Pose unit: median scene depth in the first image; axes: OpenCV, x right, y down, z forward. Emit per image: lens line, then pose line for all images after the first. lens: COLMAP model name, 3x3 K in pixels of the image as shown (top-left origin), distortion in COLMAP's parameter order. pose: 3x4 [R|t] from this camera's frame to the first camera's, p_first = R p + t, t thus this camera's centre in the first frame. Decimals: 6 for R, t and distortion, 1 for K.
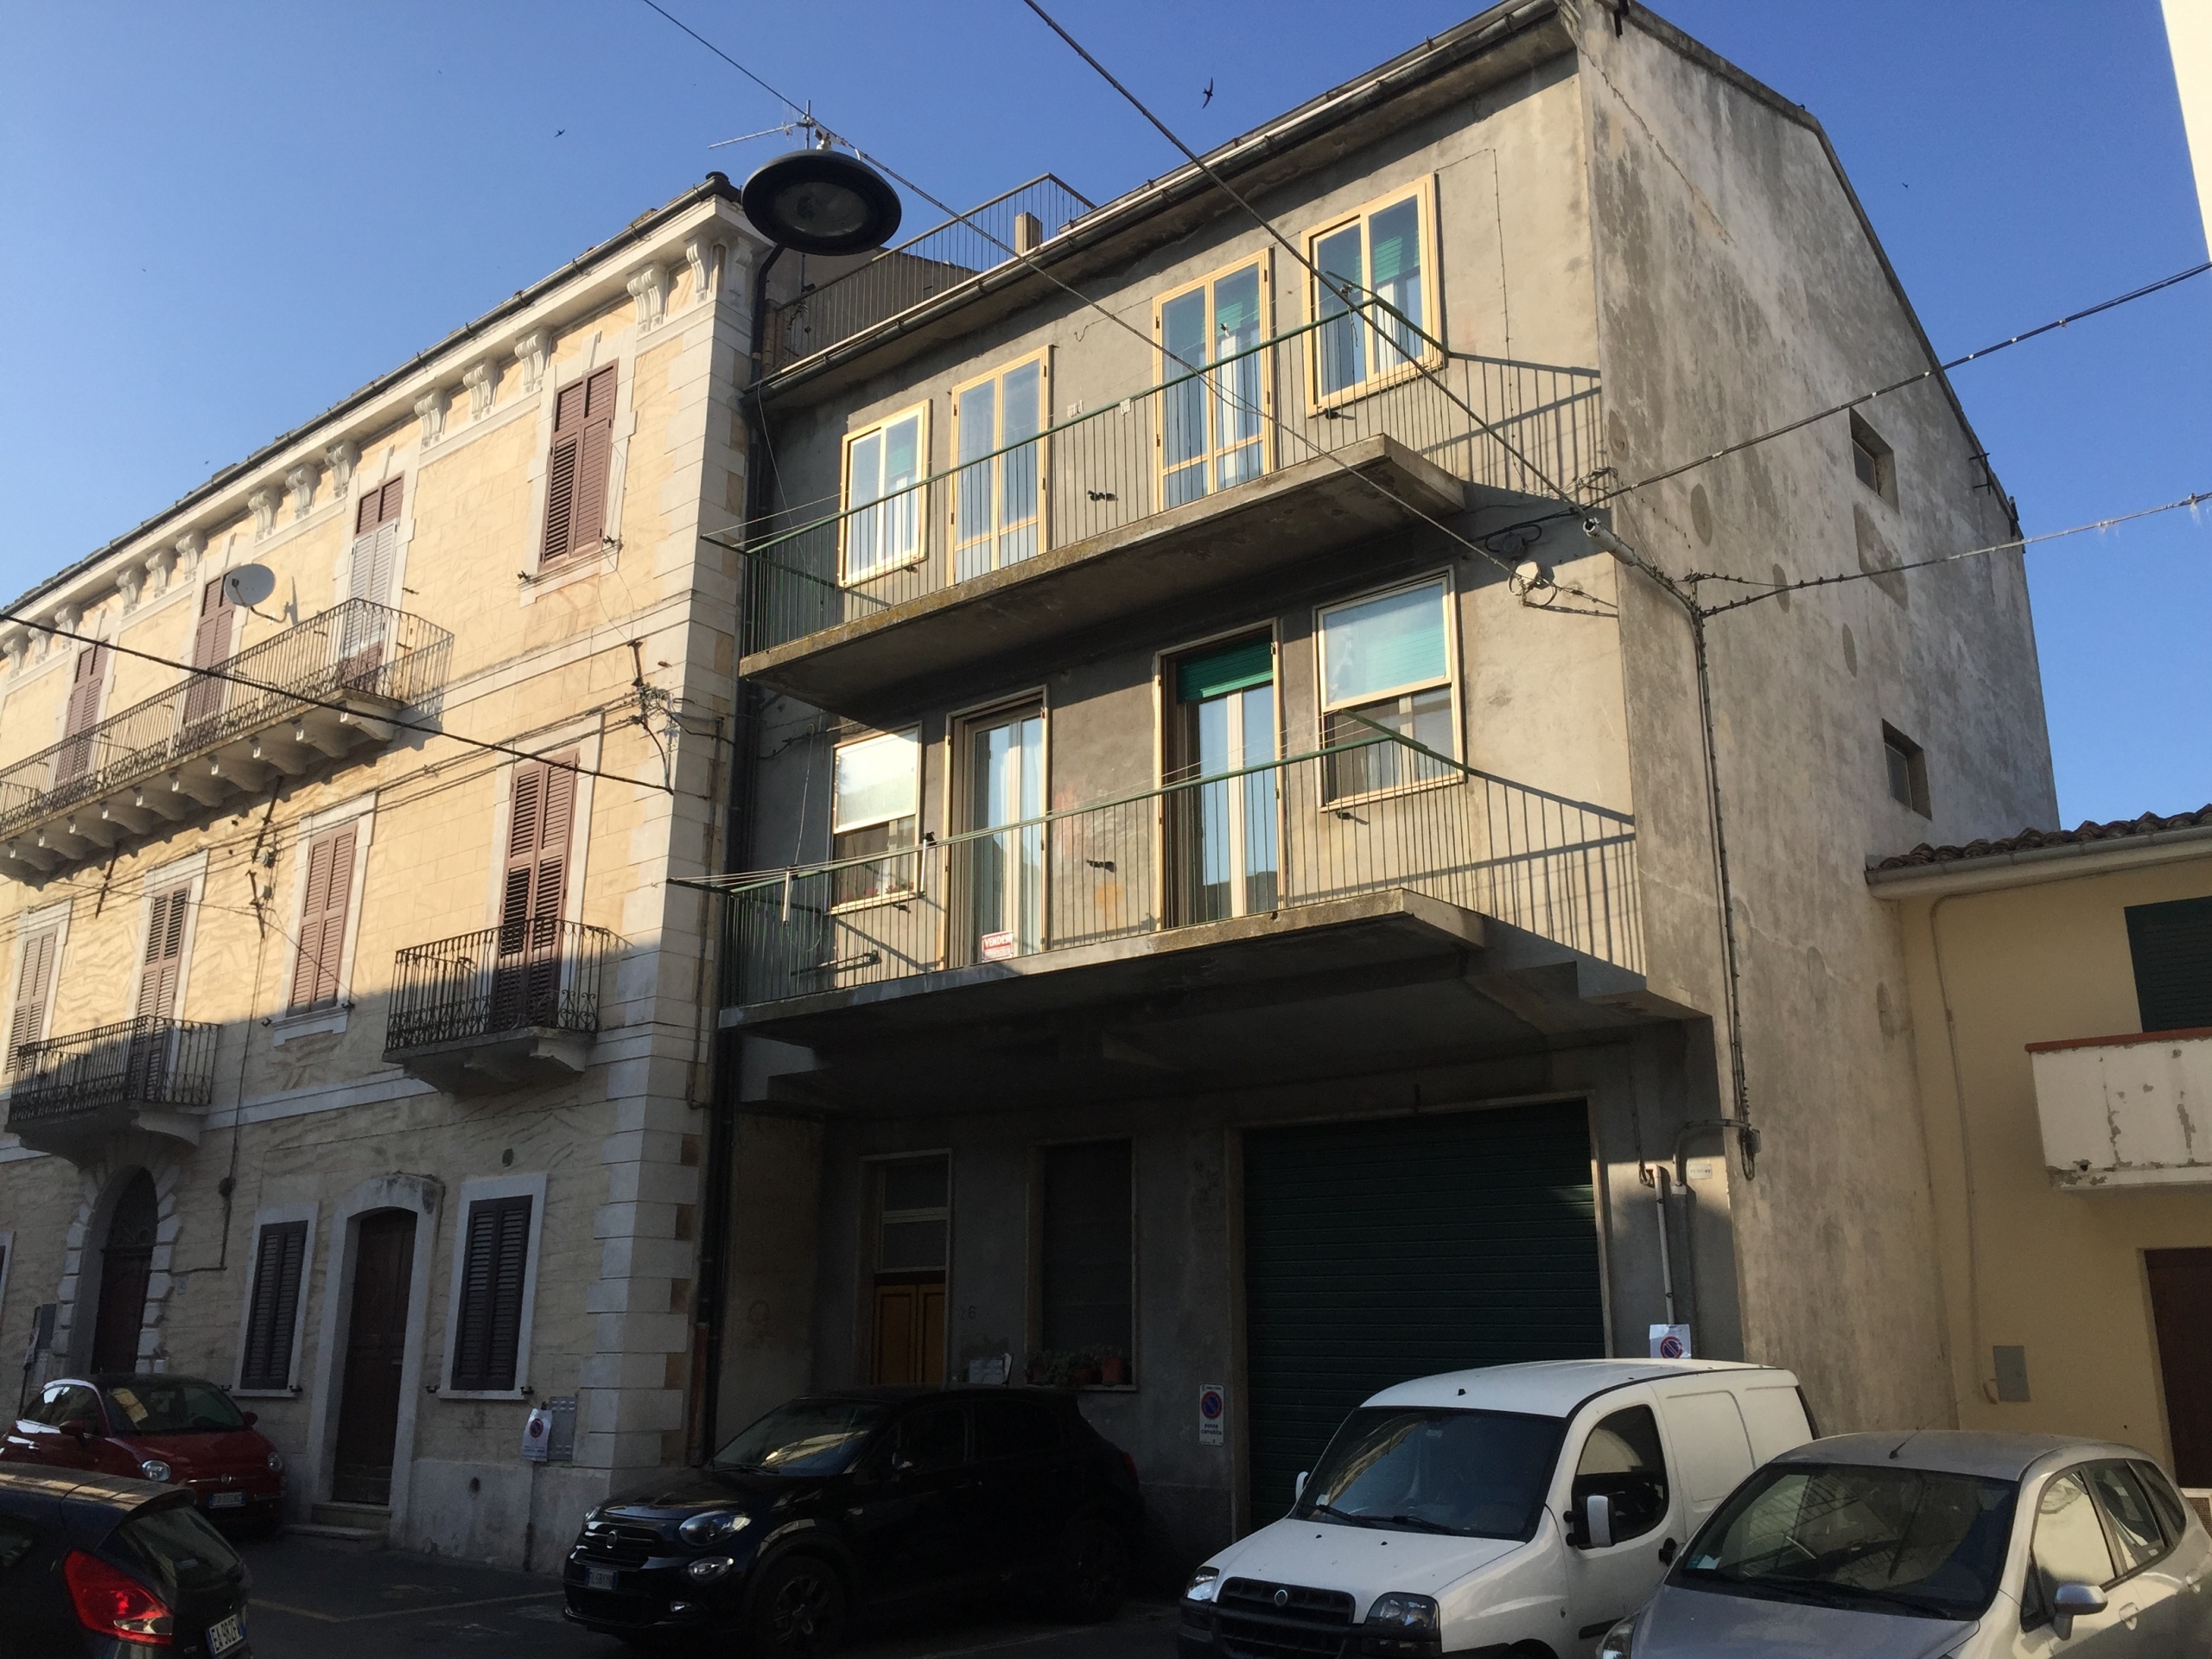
lens RADIAL K [[1859.5, 0, 1110.3], [0, 1859.5, 815.6], [0, 0, 1]] dist [0.068623, -0.121081]
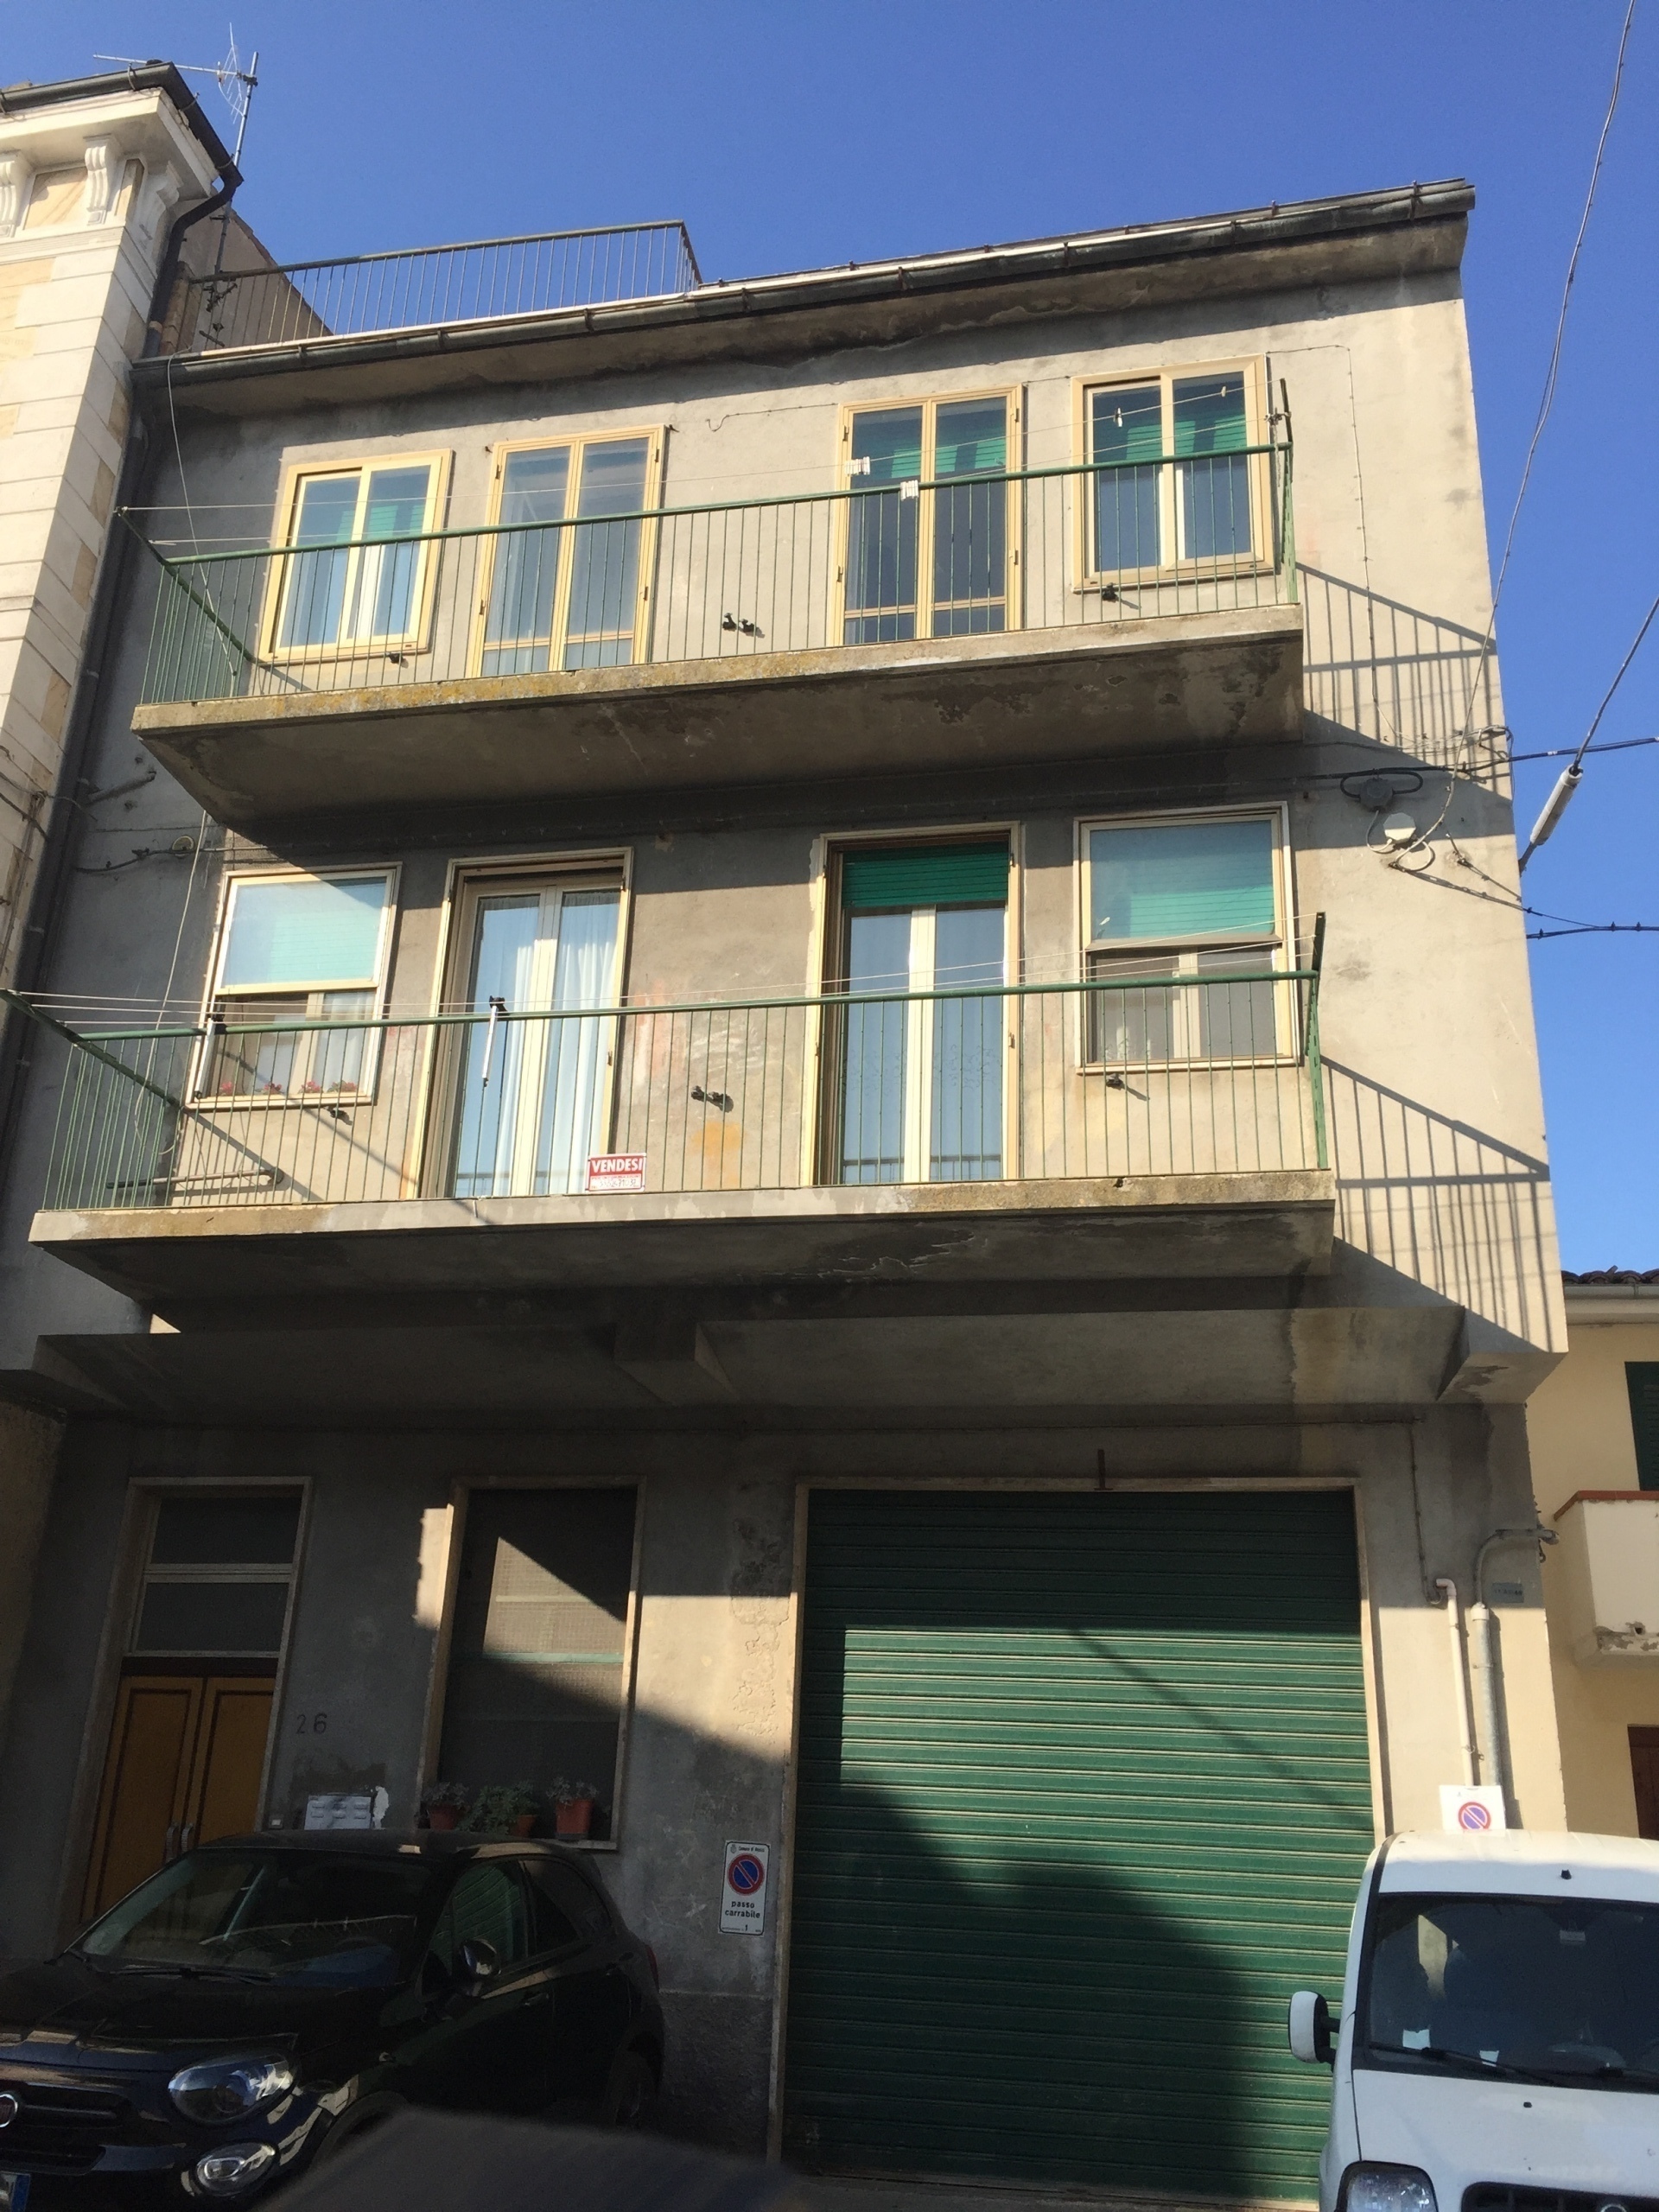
lens RADIAL K [[1865.4, 0, 829.5], [0, 1865.4, 1106.0], [0, 0, 1]] dist [0.080353, -0.126588]
pose [[0.878847, 0.200366, 0.432991, -0.266763], [-0.165378, 0.979211, -0.117460, 0.103175], [-0.447524, 0.031622, 0.893713, 0.320708]]
